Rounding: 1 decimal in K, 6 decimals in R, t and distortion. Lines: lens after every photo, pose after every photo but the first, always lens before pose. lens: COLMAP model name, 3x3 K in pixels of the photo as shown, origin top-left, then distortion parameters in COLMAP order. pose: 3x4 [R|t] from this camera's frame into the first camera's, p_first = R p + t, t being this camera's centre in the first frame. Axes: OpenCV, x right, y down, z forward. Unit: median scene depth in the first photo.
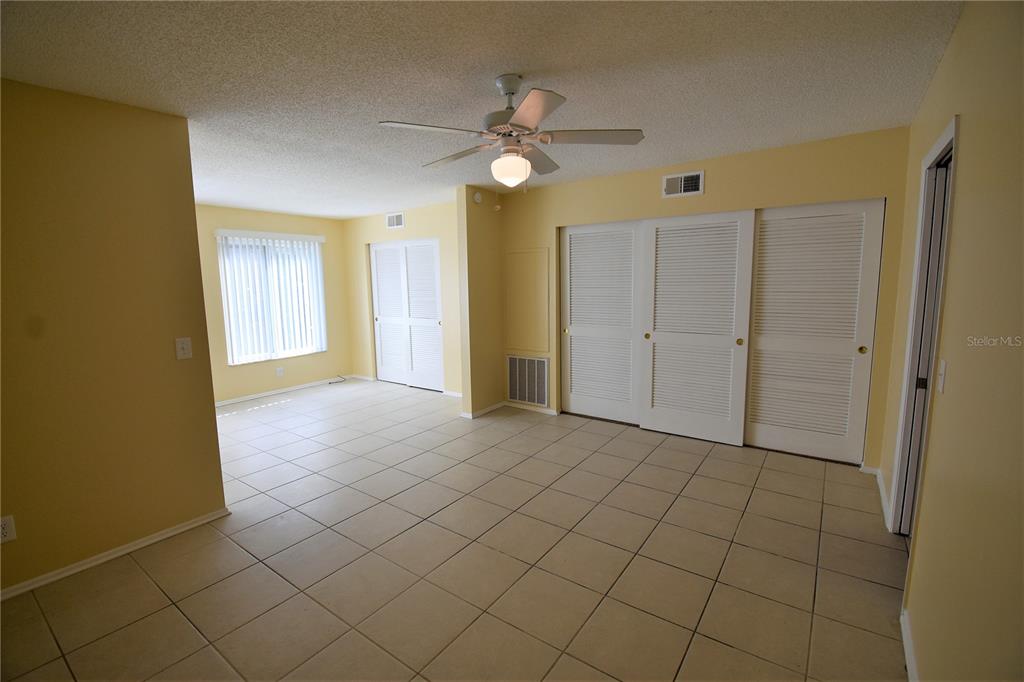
lens RADIAL K [[454.4, 0, 508.2], [0, 454.4, 338.1], [0, 0, 1]] dist [0.027344, -0.030148]
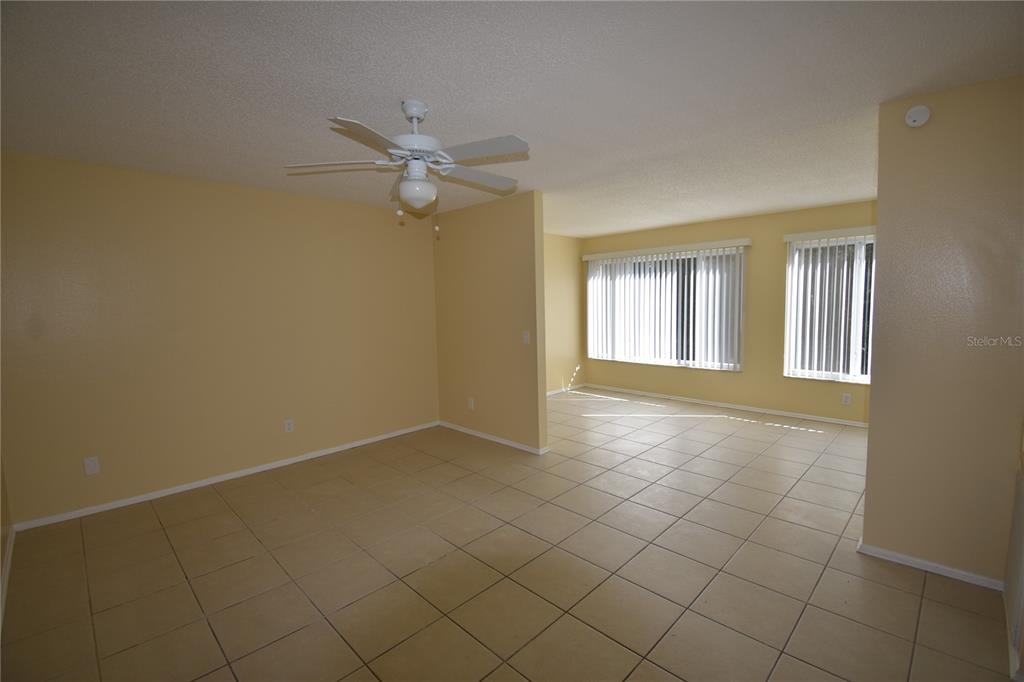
lens RADIAL K [[454.4, 0, 508.2], [0, 454.4, 338.1], [0, 0, 1]] dist [0.027344, -0.030148]
pose [[-0.163786, 0.103432, -0.981059, 0.478506], [-0.100031, 0.987621, 0.120824, -0.087419], [0.981411, 0.117926, -0.151412, 0.645470]]
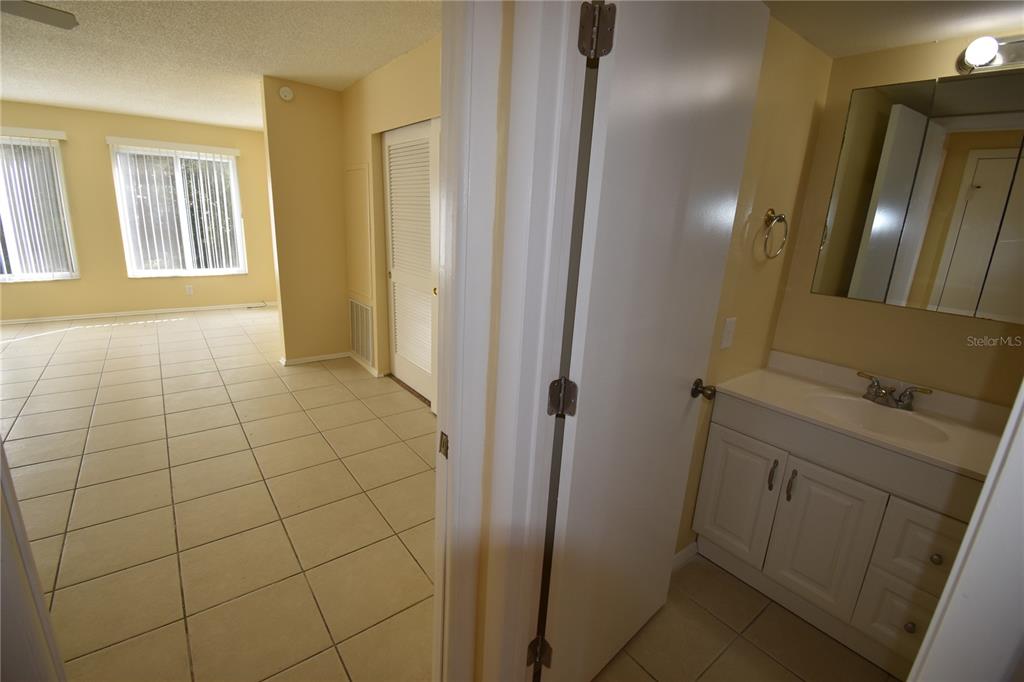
lens RADIAL K [[454.4, 0, 508.2], [0, 454.4, 338.1], [0, 0, 1]] dist [0.027344, -0.030148]
pose [[0.955925, 0.133607, -0.261451, 0.541257], [-0.099527, 0.985199, 0.139564, -0.037656], [0.276227, -0.107391, 0.955074, 0.290960]]
